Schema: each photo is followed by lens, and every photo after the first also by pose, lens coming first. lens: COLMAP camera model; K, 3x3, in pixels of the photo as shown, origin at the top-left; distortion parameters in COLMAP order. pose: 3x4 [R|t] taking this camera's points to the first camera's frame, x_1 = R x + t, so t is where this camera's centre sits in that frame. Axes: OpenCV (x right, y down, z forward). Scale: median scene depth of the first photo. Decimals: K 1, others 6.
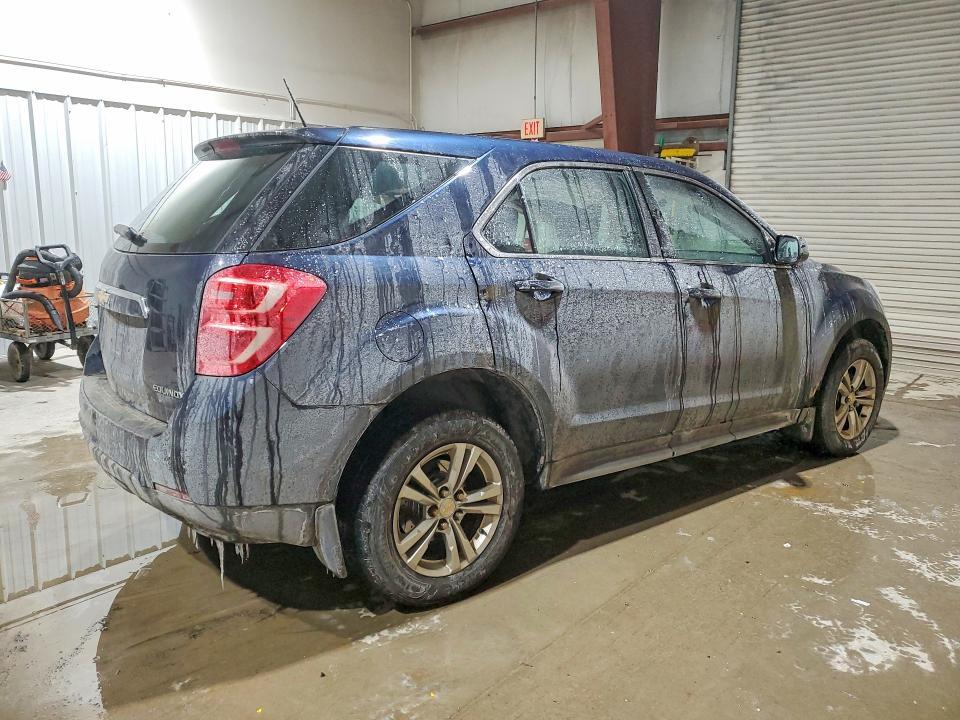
lens RADIAL K [[776.3, 0, 480.0], [0, 776.3, 360.0], [0, 0, 1]] dist [0.057006, 0.005137]
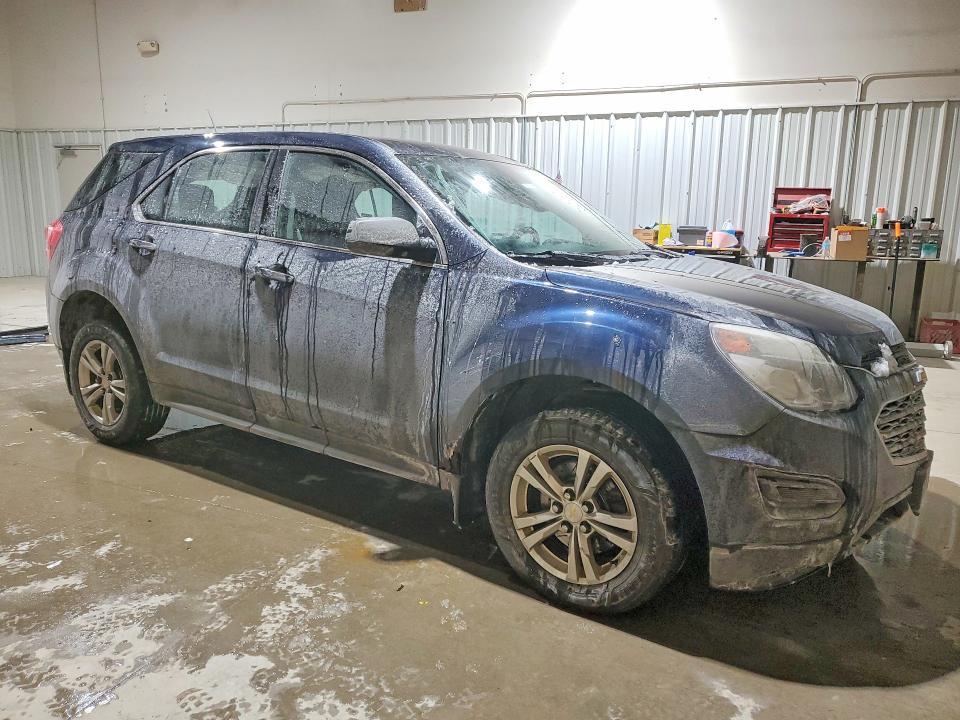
lens RADIAL K [[751.6, 0, 480.0], [0, 751.6, 360.0], [0, 0, 1]] dist [-0.027734, 0.003000]
pose [[0.290161, 0.192637, -0.937389, 1.182279], [-0.190303, 0.971582, 0.140757, -0.154285], [0.937865, 0.137546, 0.318575, 0.925358]]
